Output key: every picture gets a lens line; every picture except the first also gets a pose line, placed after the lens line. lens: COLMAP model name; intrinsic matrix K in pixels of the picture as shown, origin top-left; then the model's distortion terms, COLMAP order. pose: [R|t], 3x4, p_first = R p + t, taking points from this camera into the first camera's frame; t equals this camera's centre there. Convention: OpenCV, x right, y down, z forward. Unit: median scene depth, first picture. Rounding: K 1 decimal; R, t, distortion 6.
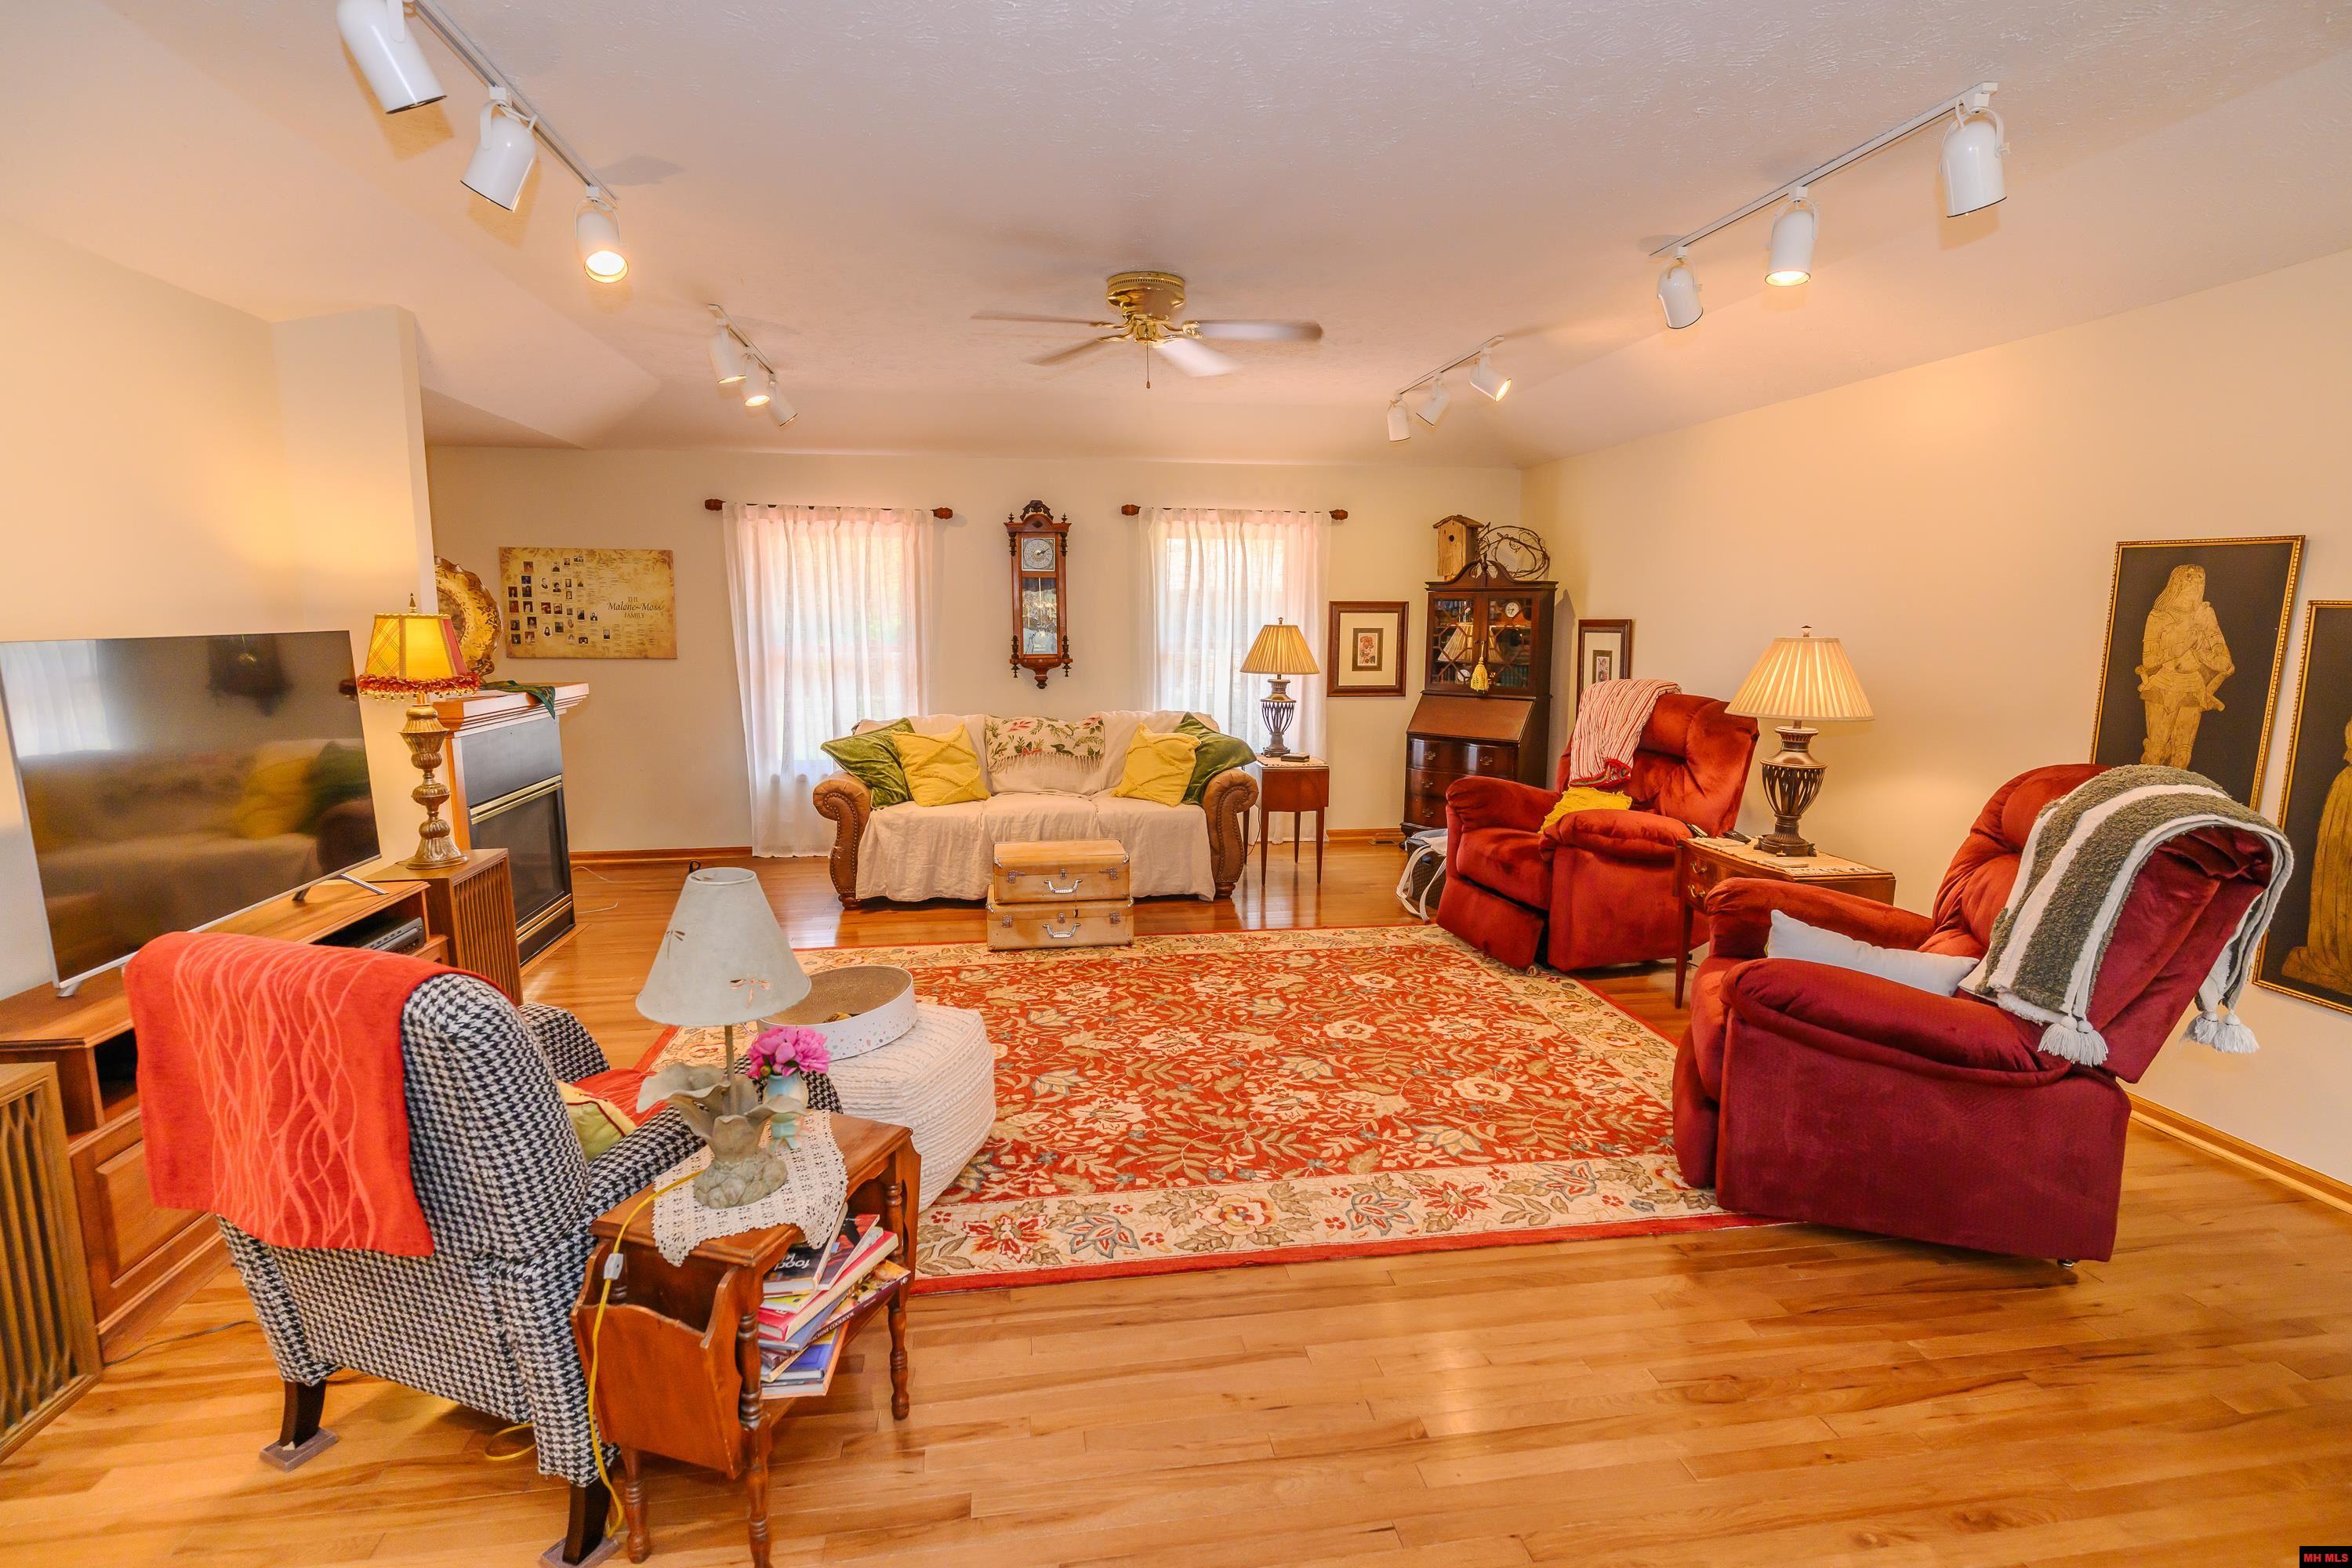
lens RADIAL K [[1106.3, 0, 1176.0], [0, 1106.3, 784.0], [0, 0, 1]] dist [0.001131, 0.000893]
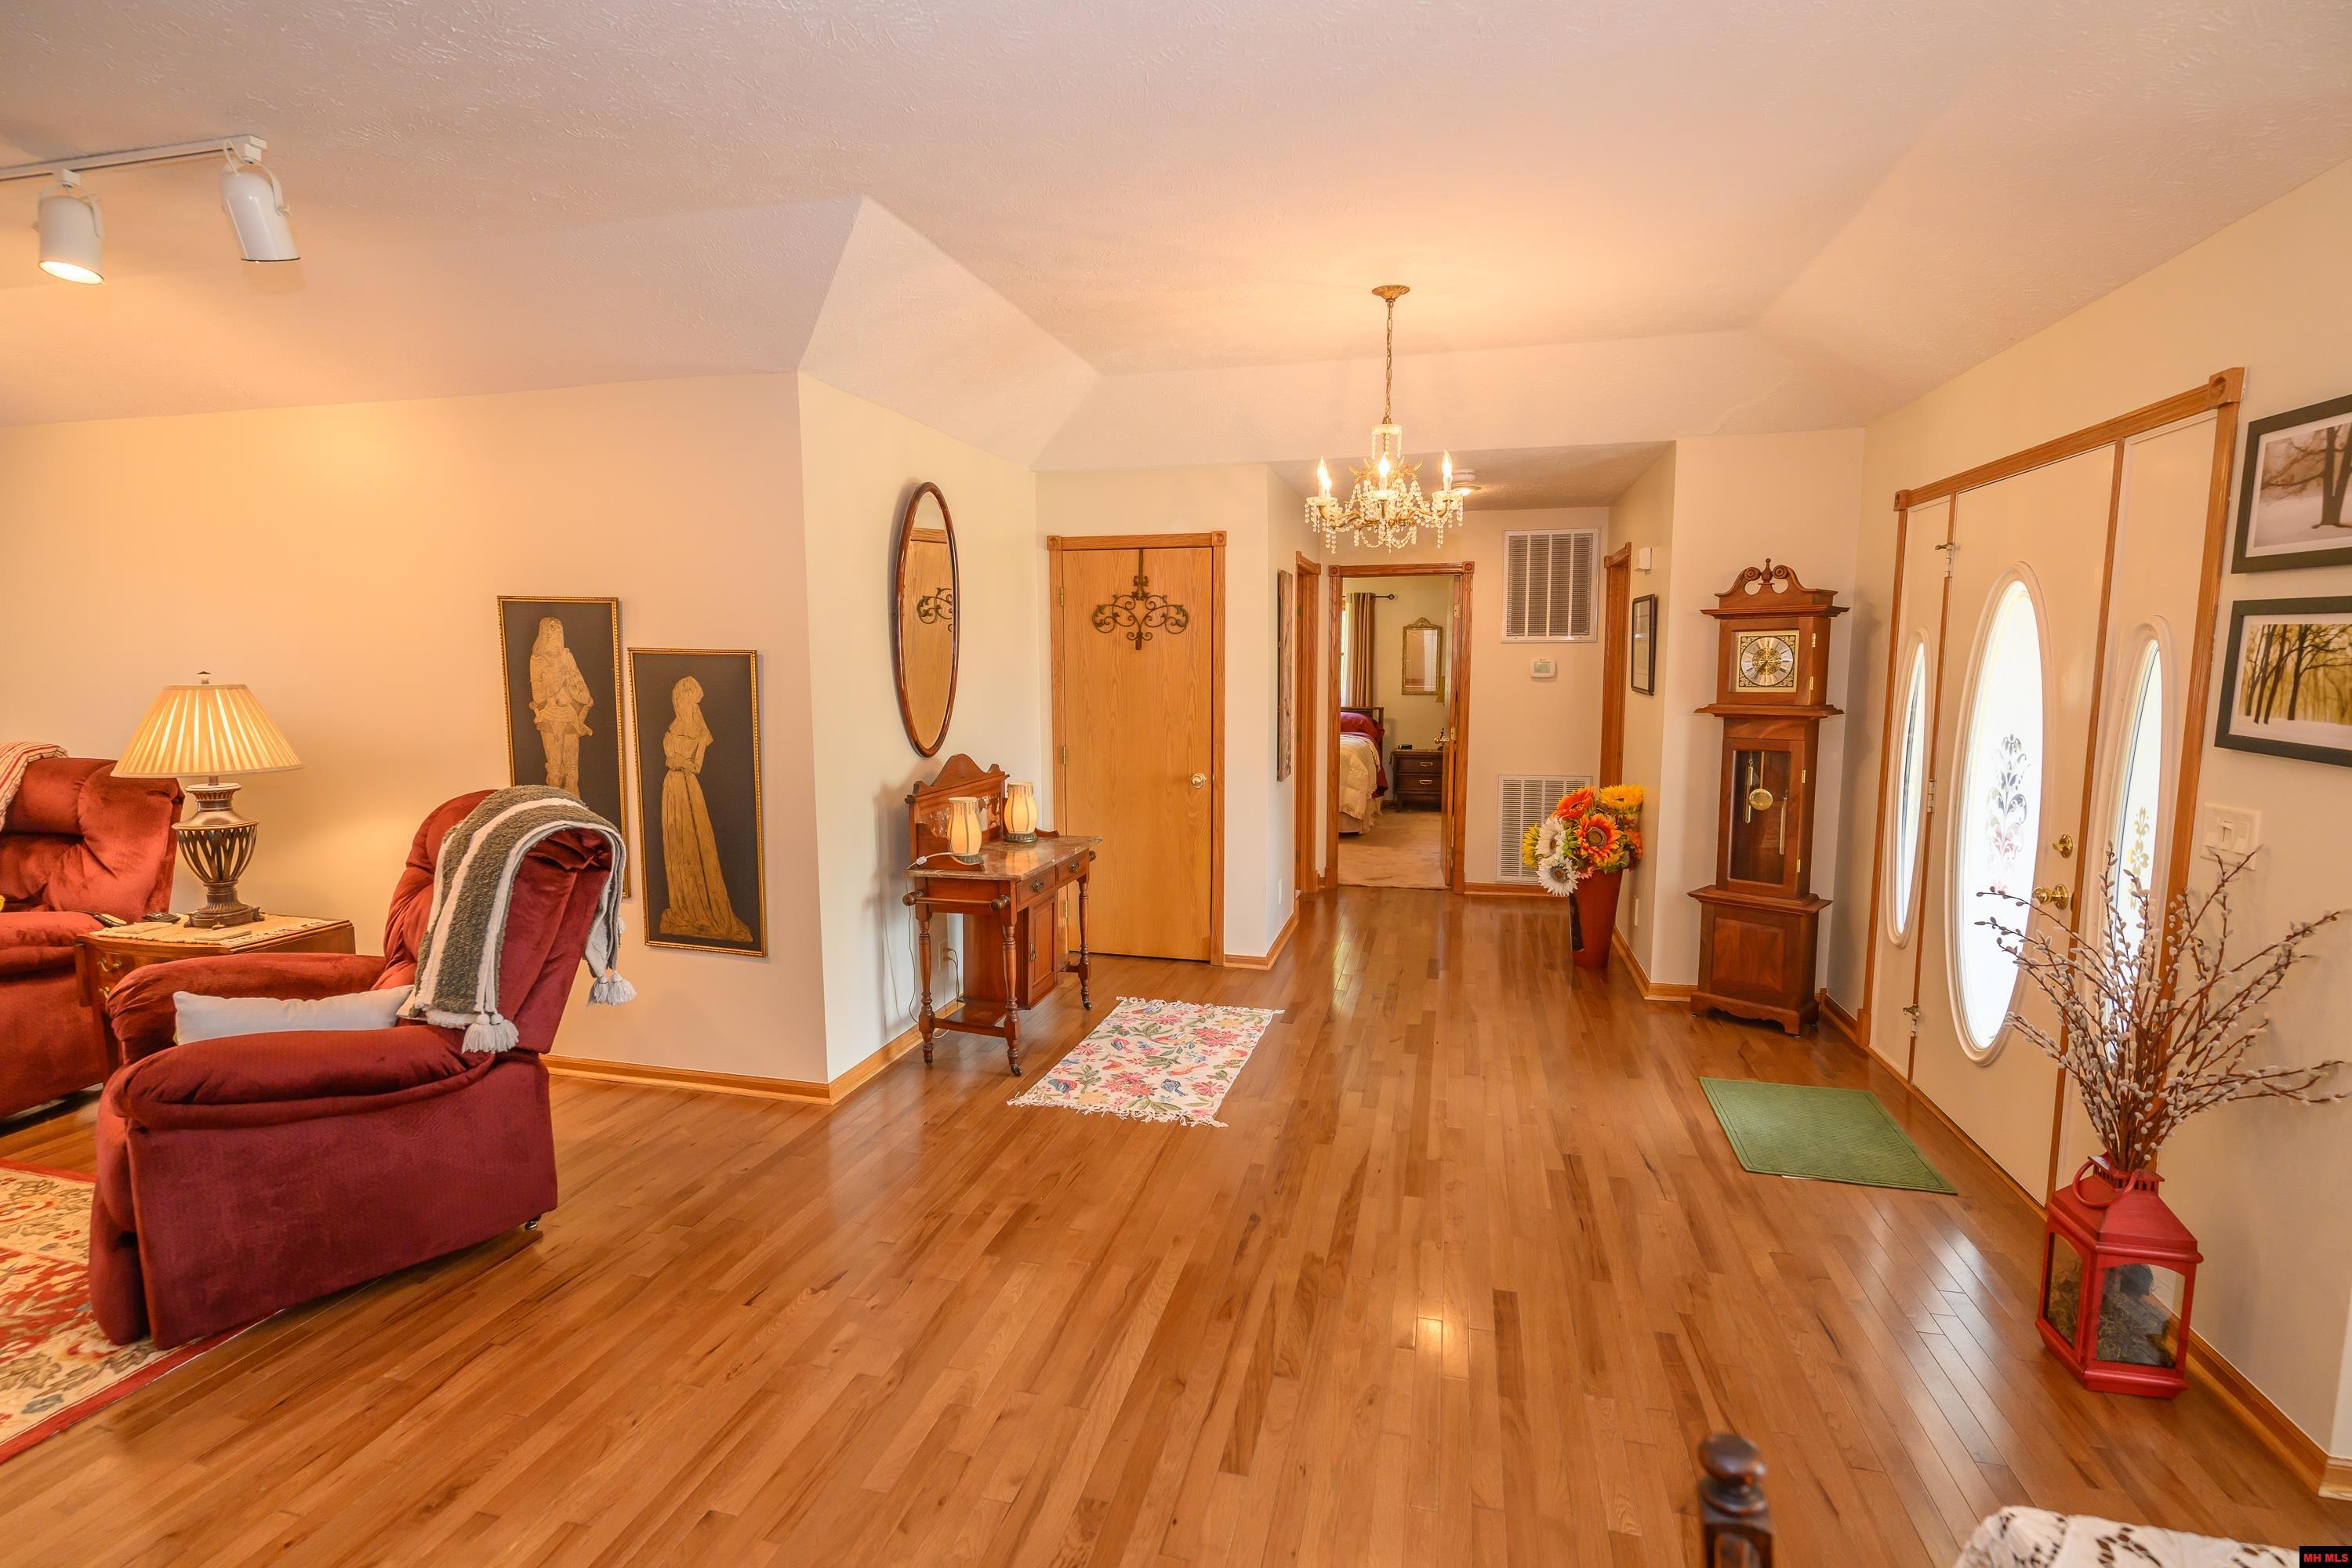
lens RADIAL K [[1110.5, 0, 1169.7], [0, 1110.5, 788.7], [0, 0, 1]] dist [-0.000270, 0.000656]
pose [[0.402663, -0.109914, 0.908725, 0.062550], [0.141153, 0.988346, 0.056998, 0.012636], [-0.904399, 0.105318, 0.413485, -0.089228]]
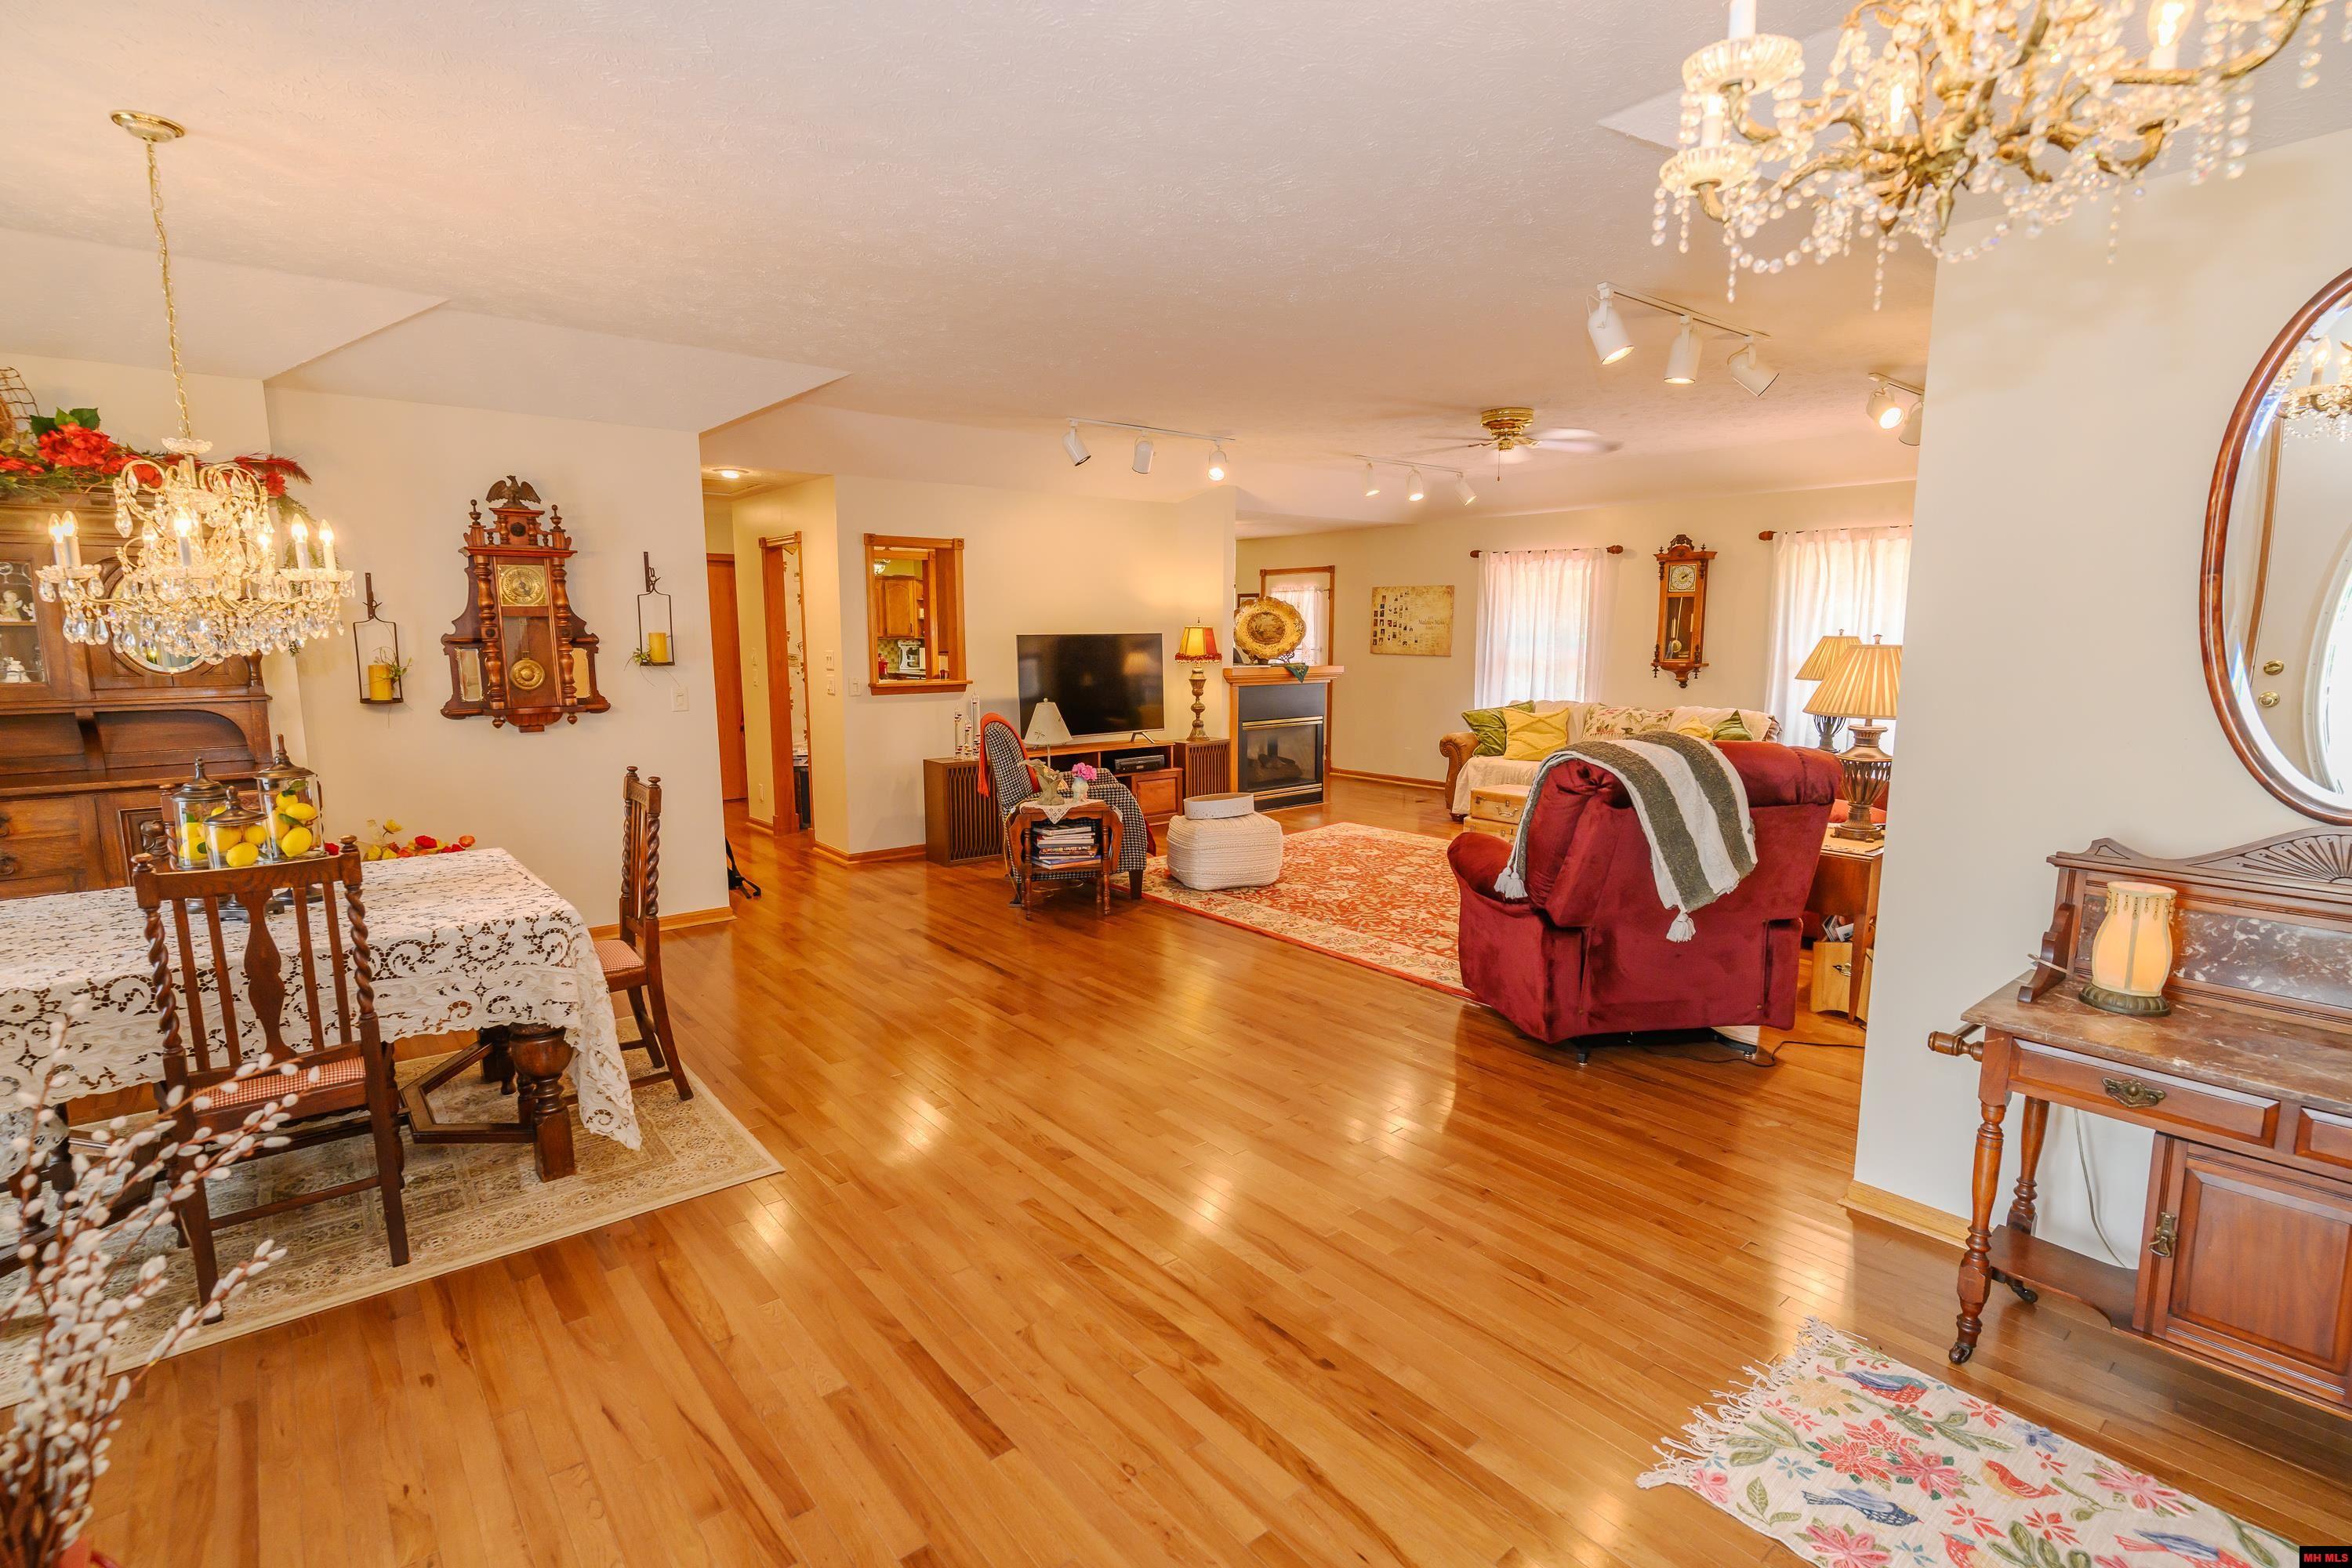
lens RADIAL K [[1110.5, 0, 1169.7], [0, 1110.5, 788.7], [0, 0, 1]] dist [-0.000270, 0.000656]
pose [[0.502948, 0.122880, -0.855537, 1.379544], [-0.130305, 0.989309, 0.065491, 0.035319], [0.854438, 0.078542, 0.513583, -0.204357]]
